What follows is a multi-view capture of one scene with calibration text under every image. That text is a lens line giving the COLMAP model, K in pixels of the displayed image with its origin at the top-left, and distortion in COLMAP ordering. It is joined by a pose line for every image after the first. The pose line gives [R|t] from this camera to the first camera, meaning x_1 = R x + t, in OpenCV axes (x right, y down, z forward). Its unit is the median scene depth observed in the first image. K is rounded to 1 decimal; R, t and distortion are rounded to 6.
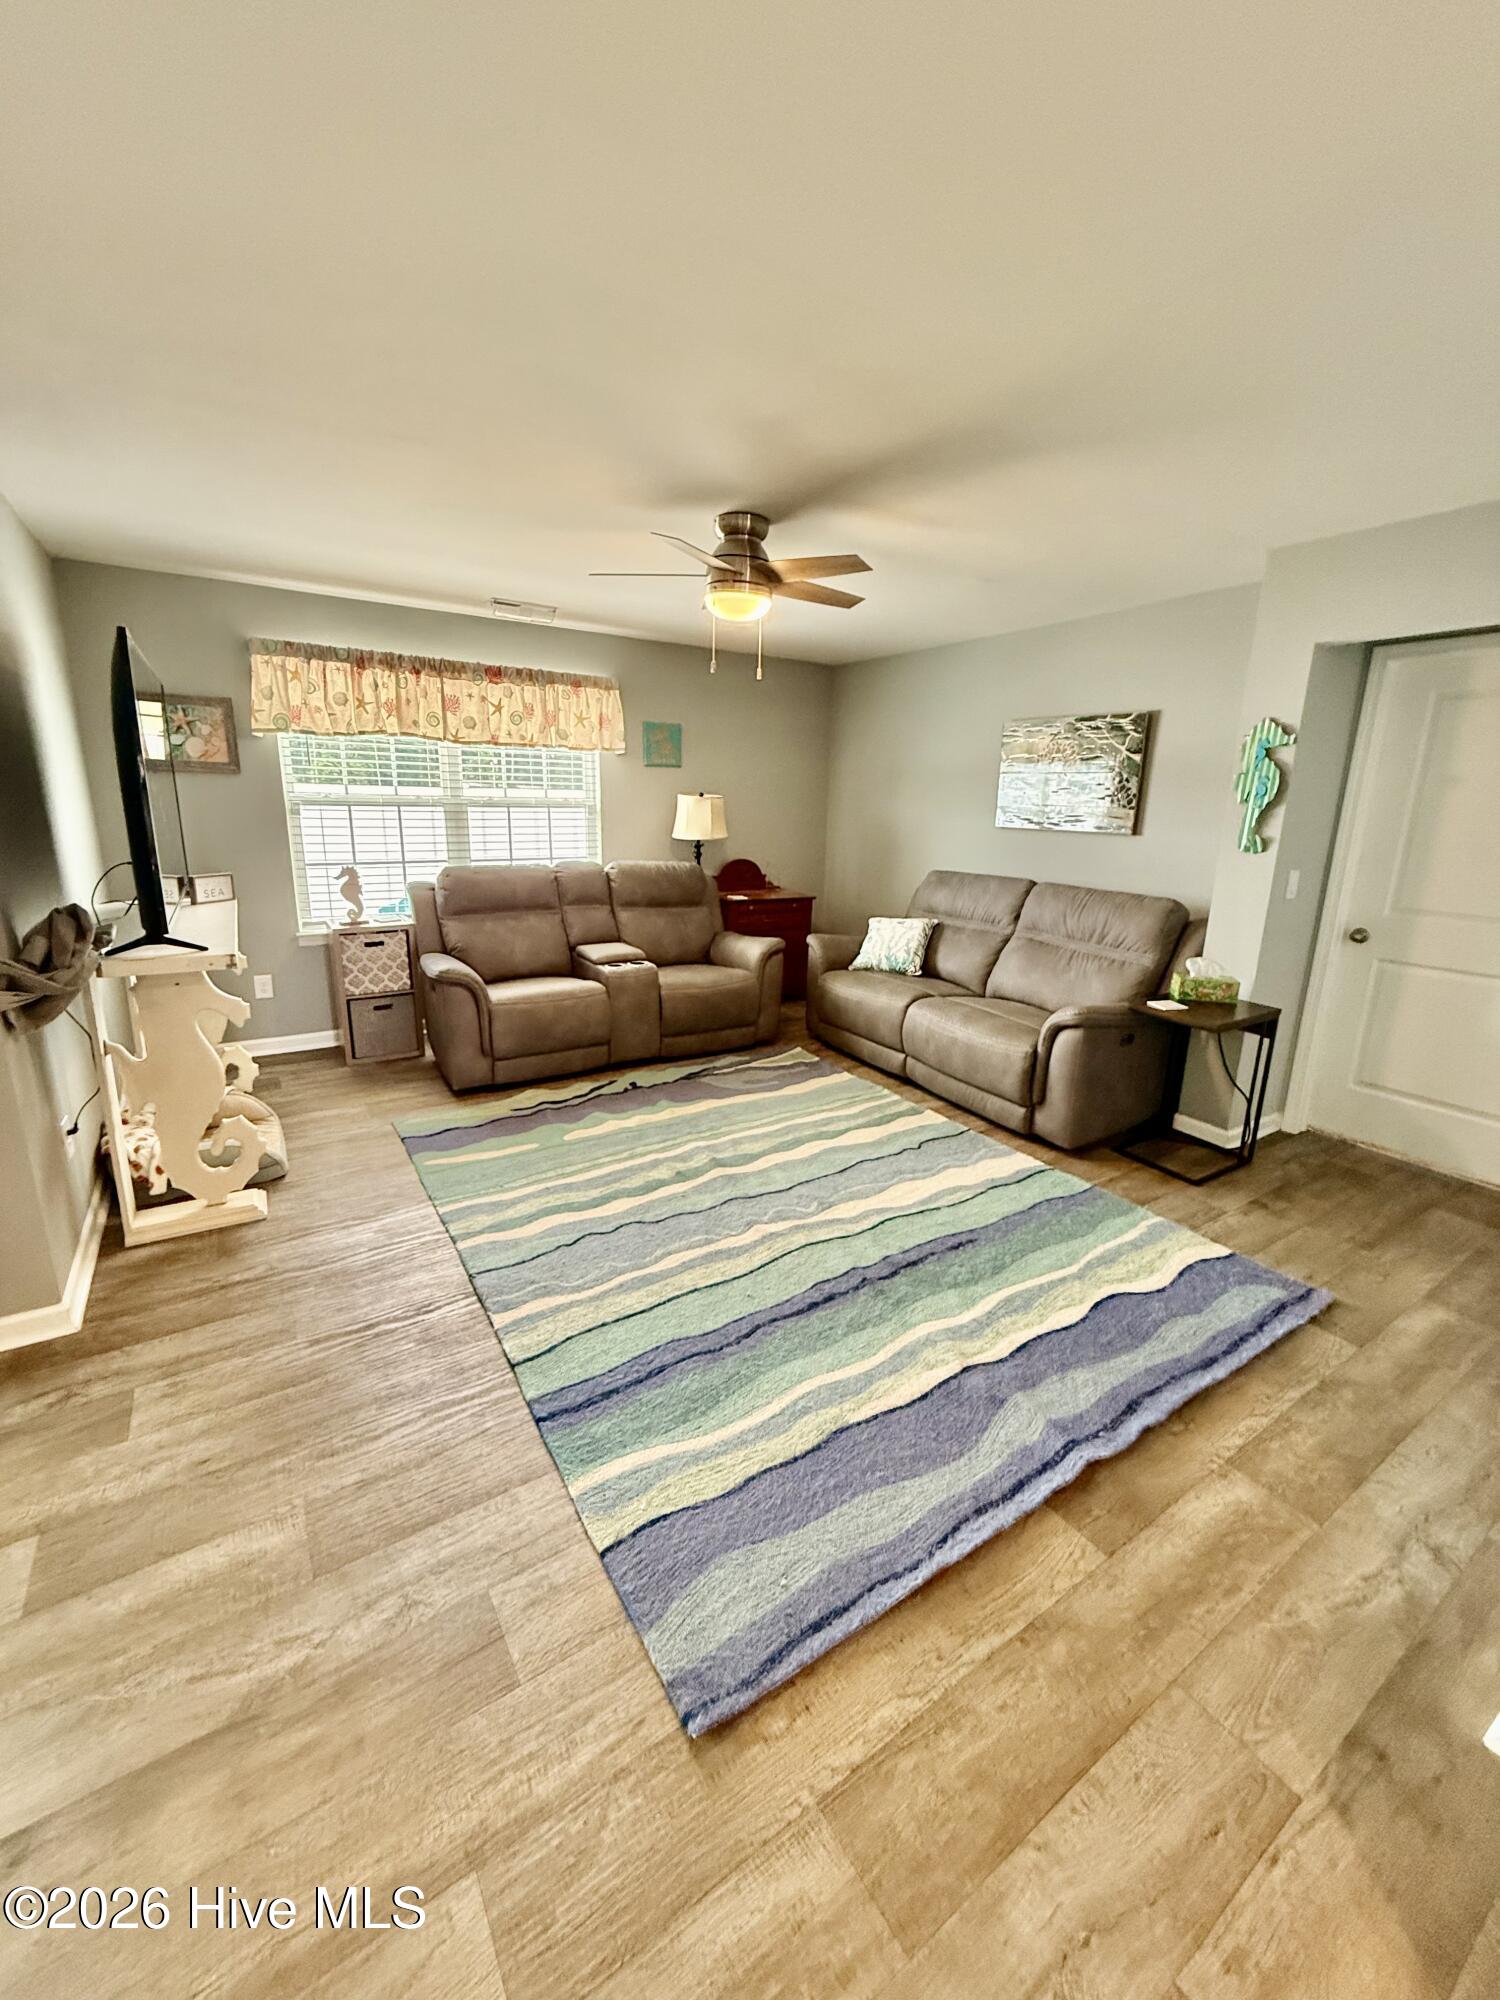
lens RADIAL K [[797.8, 0, 751.2], [0, 797.8, 991.7], [0, 0, 1]] dist [0.000599, 0.000017]
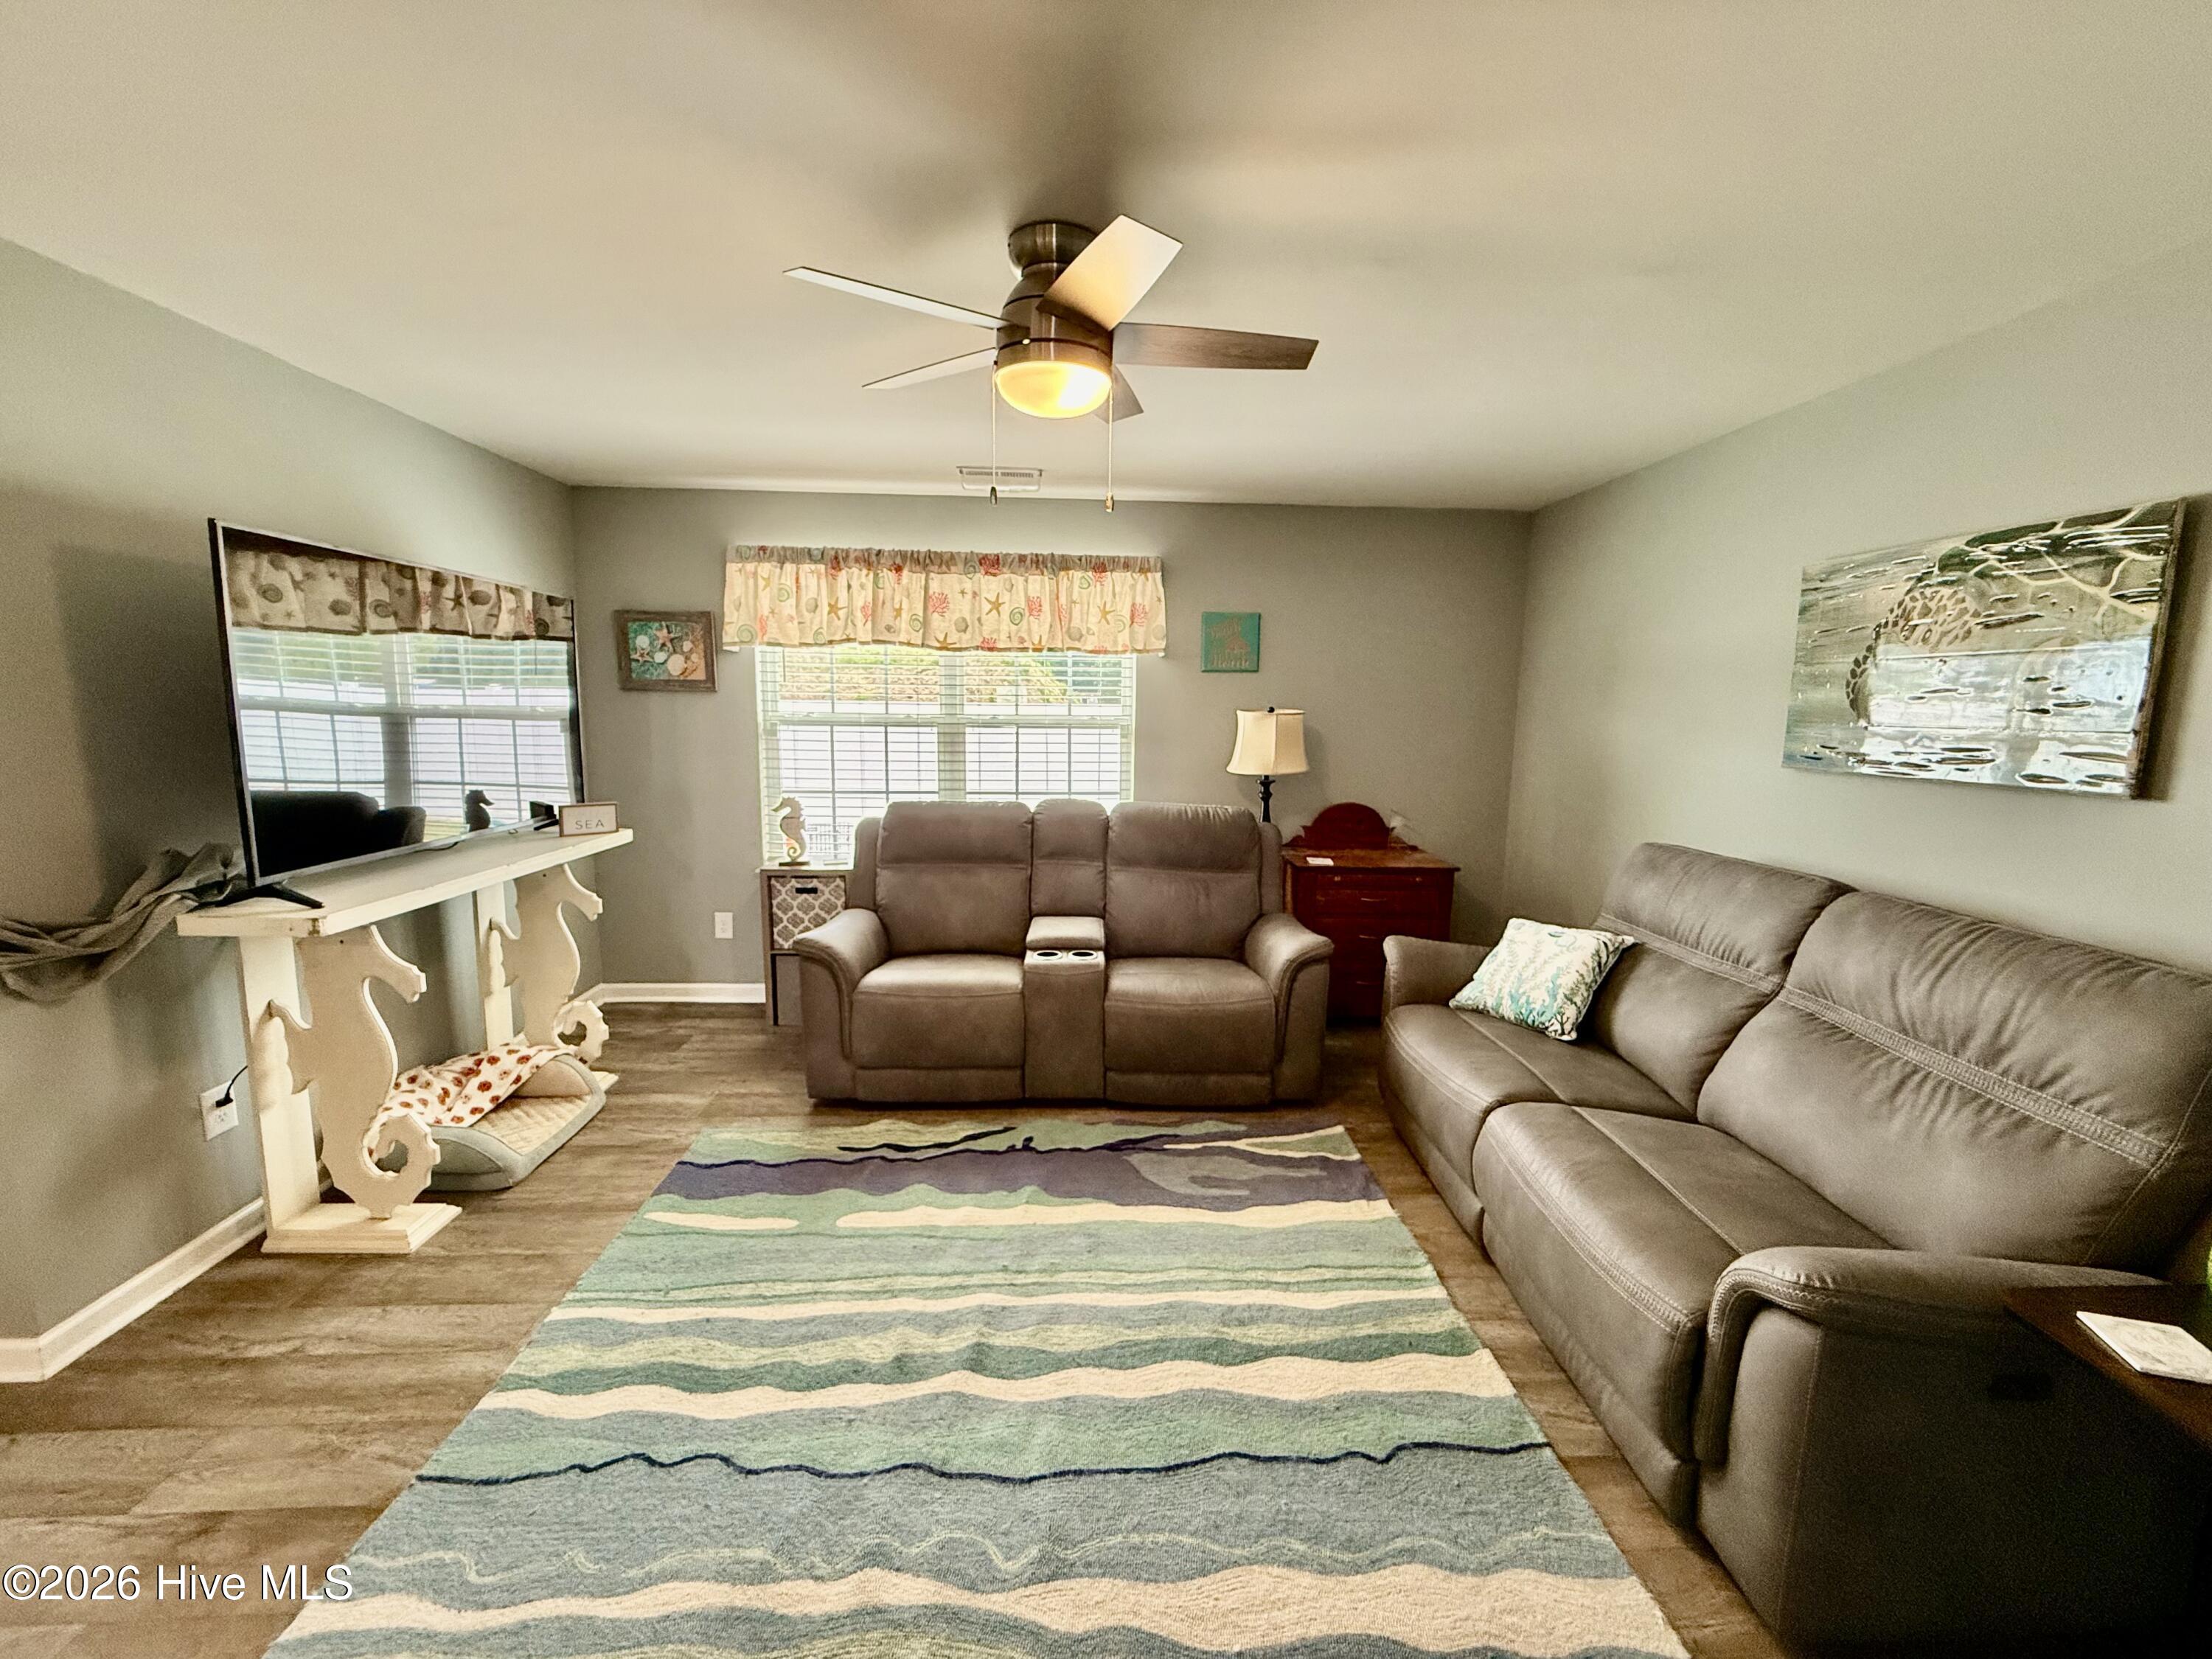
lens RADIAL K [[882.3, 0, 1100.3], [0, 882.3, 827.4], [0, 0, 1]] dist [0.000599, 0.000017]
pose [[0.867085, 0.057356, -0.494847, 0.299242], [-0.112477, 0.990239, -0.082310, -0.104553], [0.485296, 0.127028, 0.865073, 0.437624]]
